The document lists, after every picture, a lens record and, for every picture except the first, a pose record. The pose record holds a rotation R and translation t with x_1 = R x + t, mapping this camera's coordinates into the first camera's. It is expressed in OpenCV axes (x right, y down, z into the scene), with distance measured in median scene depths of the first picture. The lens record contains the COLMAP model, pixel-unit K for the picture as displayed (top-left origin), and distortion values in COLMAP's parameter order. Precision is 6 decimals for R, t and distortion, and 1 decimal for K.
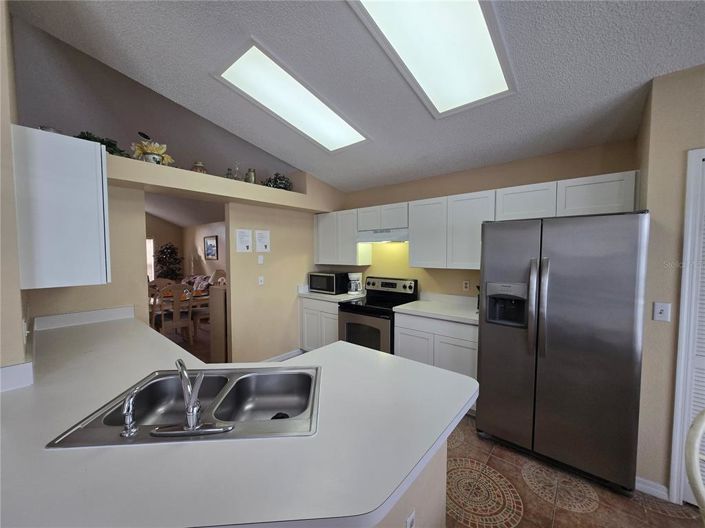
lens RADIAL K [[277.3, 0, 352.4], [0, 277.3, 265.8], [0, 0, 1]] dist [-0.000769, -0.000133]
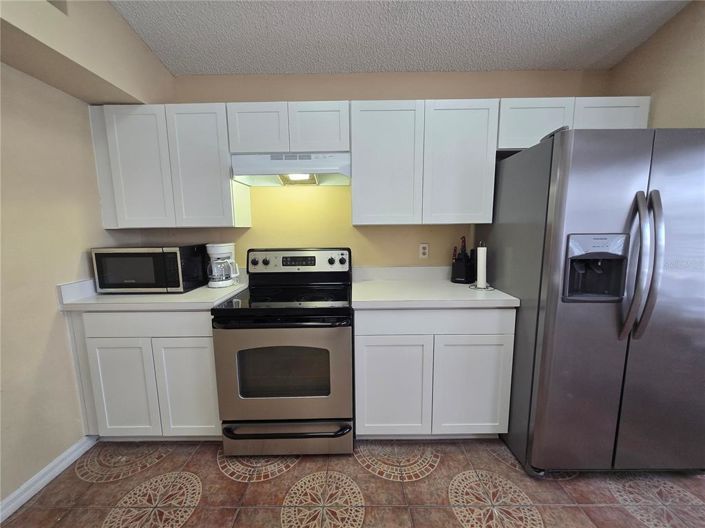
lens RADIAL K [[277.3, 0, 352.4], [0, 277.3, 265.8], [0, 0, 1]] dist [-0.000769, -0.000133]
pose [[0.760810, -0.094932, 0.641994, -0.148556], [0.039739, 0.994202, 0.099919, 0.027794], [-0.647757, -0.050507, 0.760171, 0.512700]]
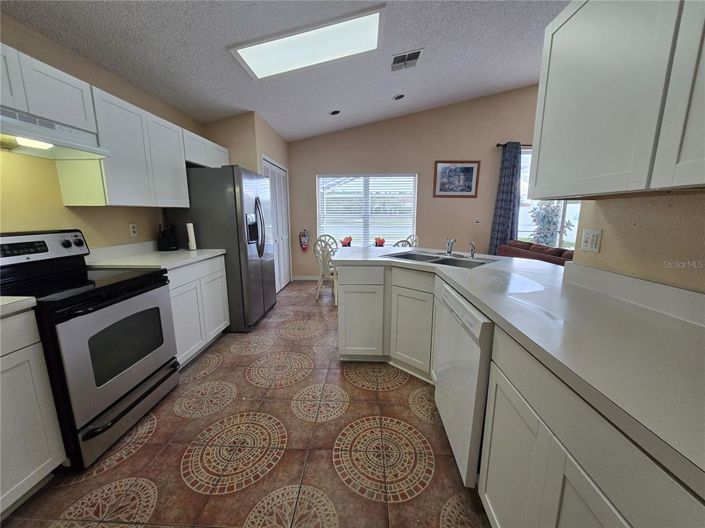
lens RADIAL K [[277.3, 0, 352.4], [0, 277.3, 265.8], [0, 0, 1]] dist [-0.000769, -0.000133]
pose [[-0.620238, -0.142971, 0.771274, -0.541104], [0.036226, 0.976980, 0.210234, 0.023653], [-0.783577, 0.158335, -0.600781, 0.871780]]
